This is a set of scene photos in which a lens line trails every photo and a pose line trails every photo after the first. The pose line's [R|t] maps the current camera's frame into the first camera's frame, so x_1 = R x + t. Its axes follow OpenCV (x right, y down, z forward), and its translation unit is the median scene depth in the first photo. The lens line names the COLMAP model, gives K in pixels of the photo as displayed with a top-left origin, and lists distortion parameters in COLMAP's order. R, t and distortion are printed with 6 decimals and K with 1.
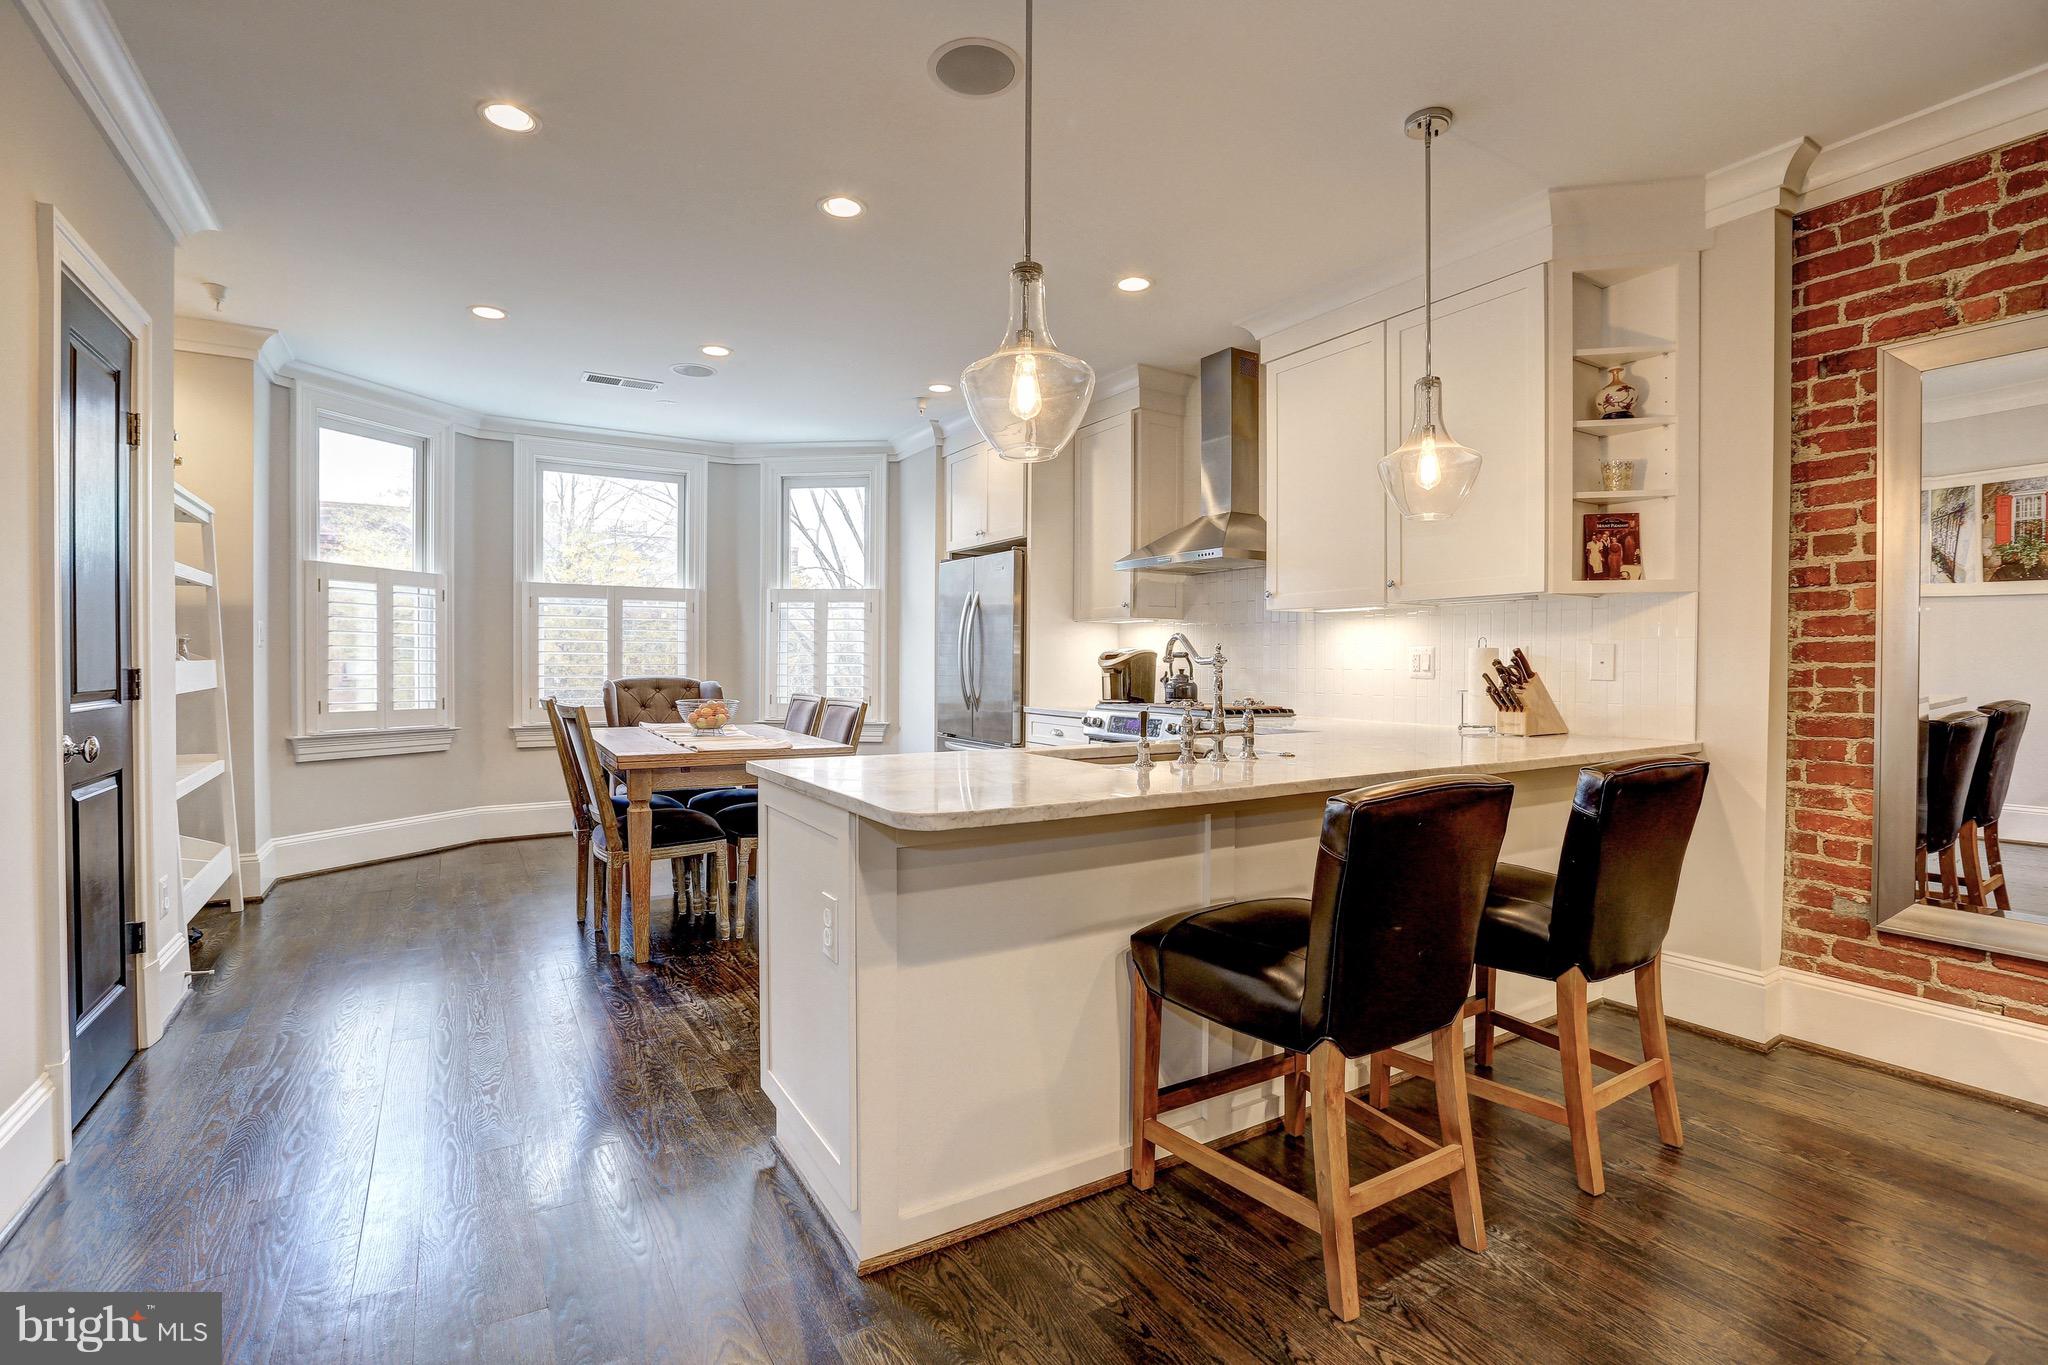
lens RADIAL K [[932.3, 0, 981.8], [0, 932.3, 672.0], [0, 0, 1]] dist [-0.036563, 0.006277]
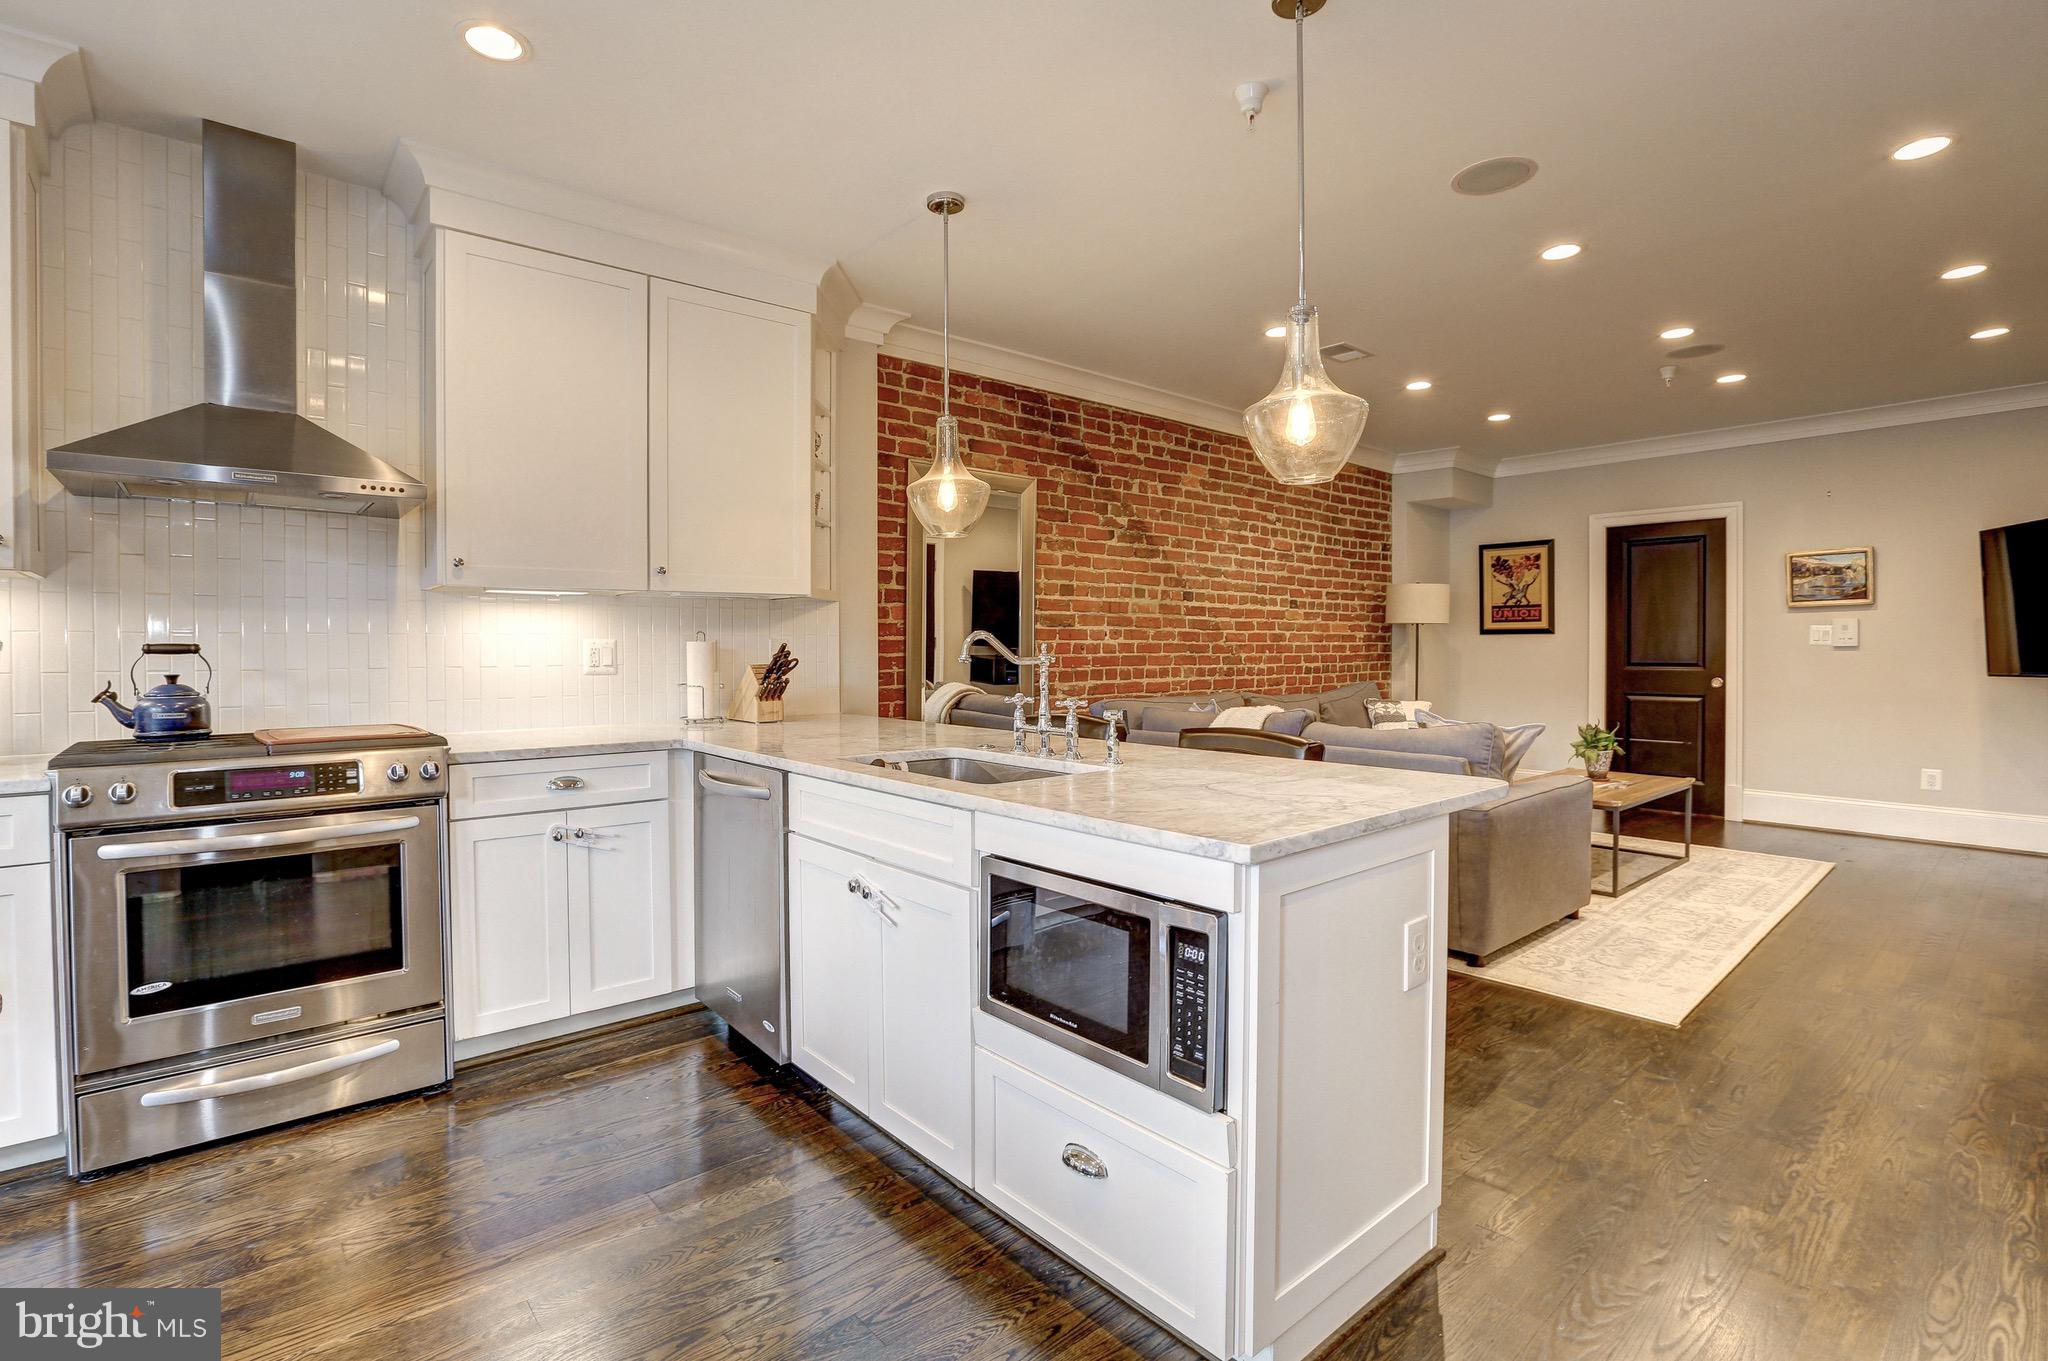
lens RADIAL K [[932.3, 0, 1039.5], [0, 932.3, 658.8], [0, 0, 1]] dist [-0.036563, 0.006277]
pose [[-0.186545, -0.018020, 0.982281, -0.413662], [0.010331, 0.999741, 0.020303, -0.018792], [-0.982392, 0.013935, -0.186311, 0.638669]]
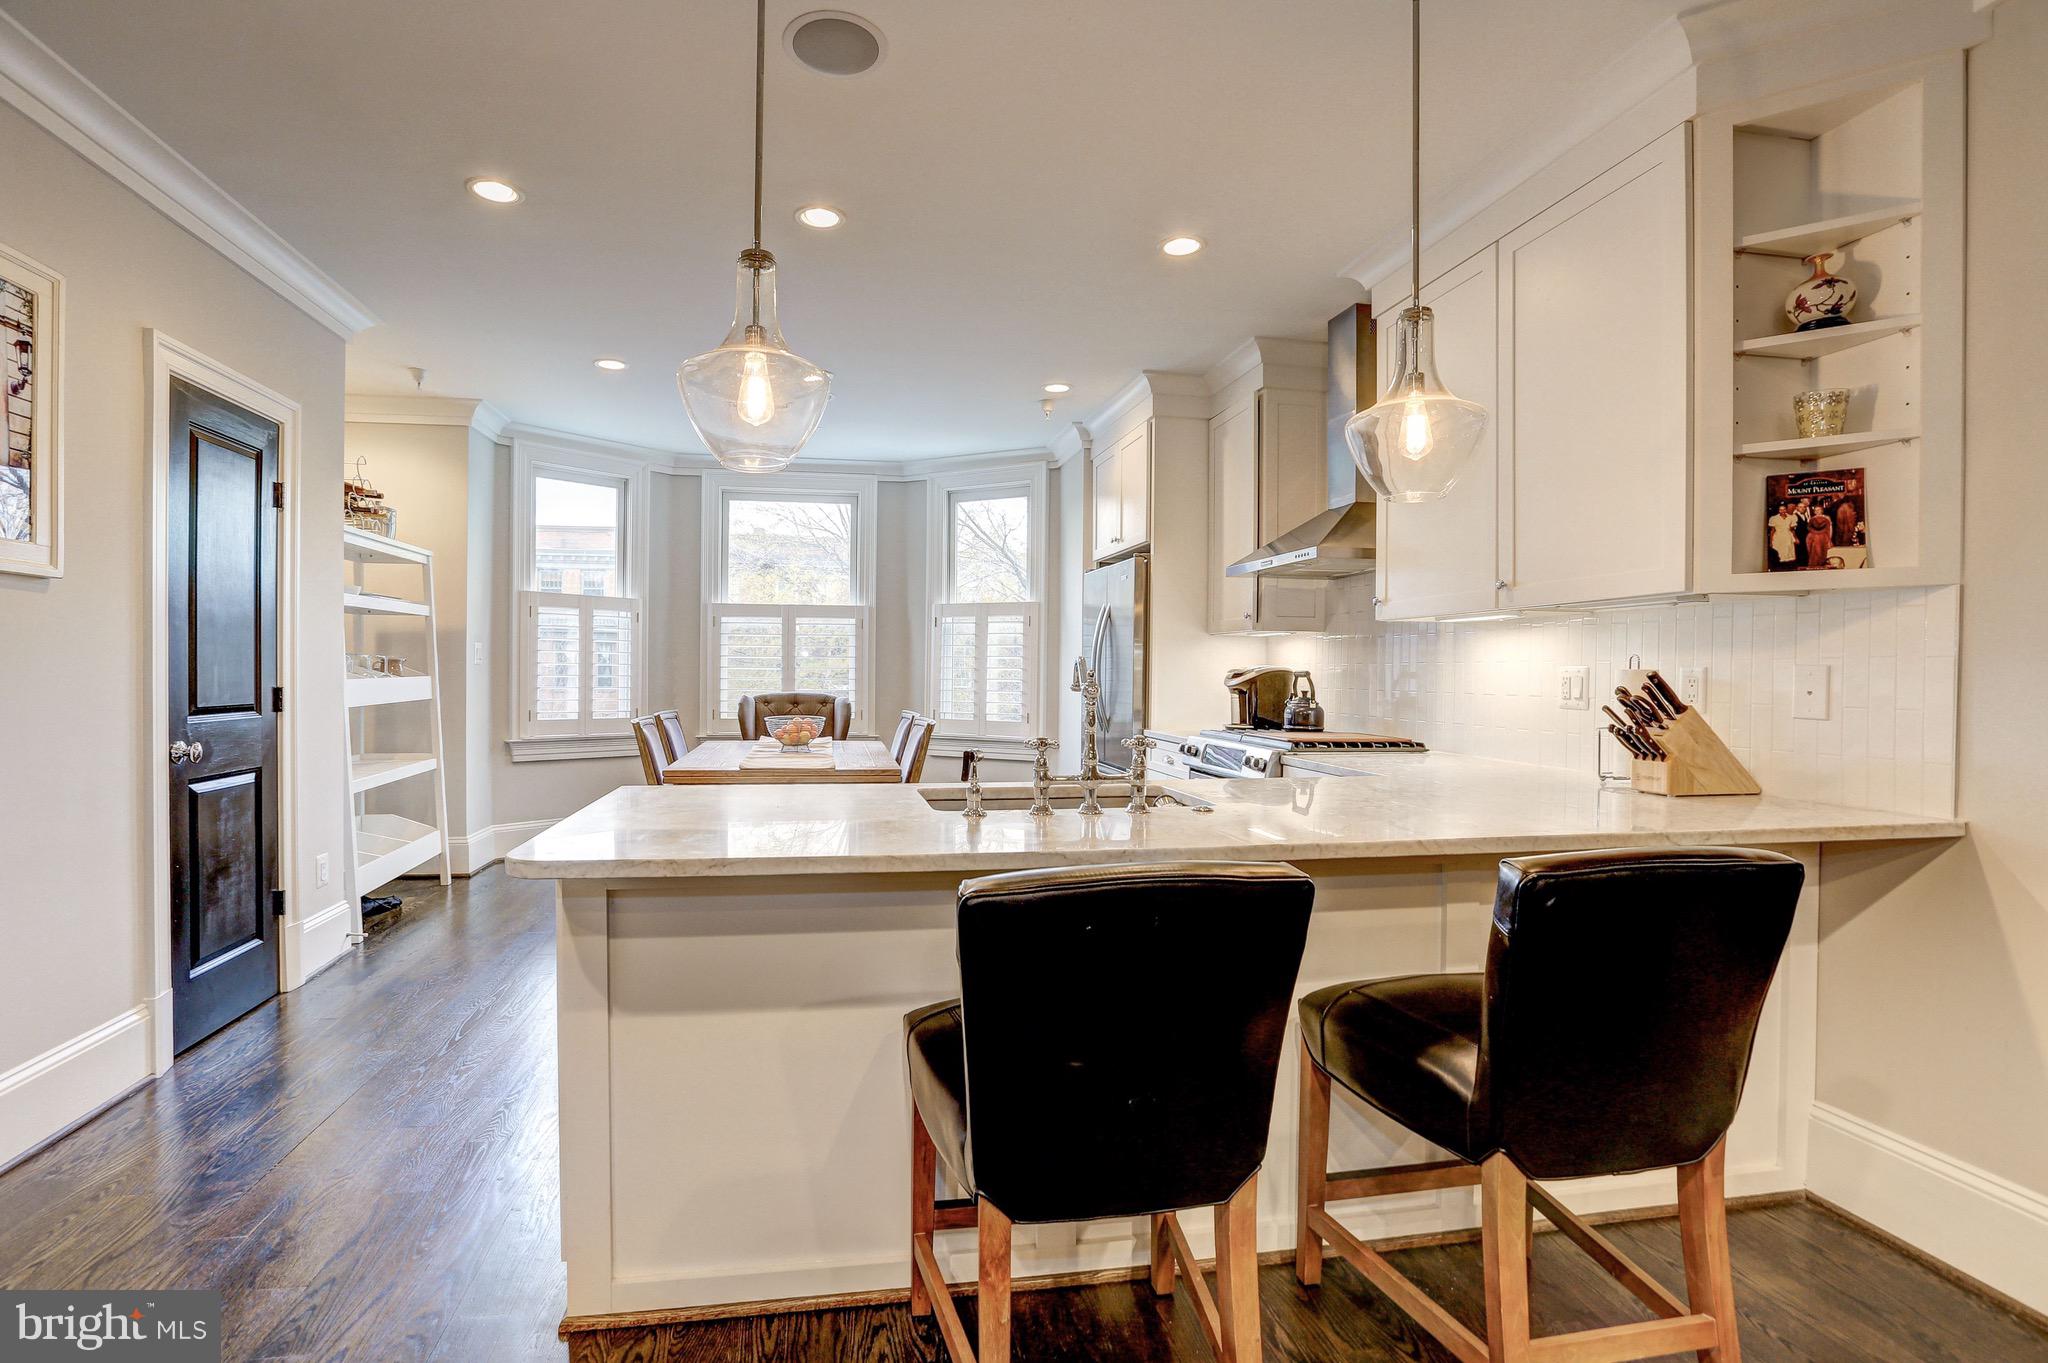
lens RADIAL K [[932.3, 0, 957.0], [0, 932.3, 680.8], [0, 0, 1]] dist [-0.036563, 0.006277]
pose [[0.930576, 0.006335, -0.366045, 0.240992], [-0.006404, 0.999979, 0.001026, -0.011175], [0.366044, 0.001389, 0.930597, 0.105492]]
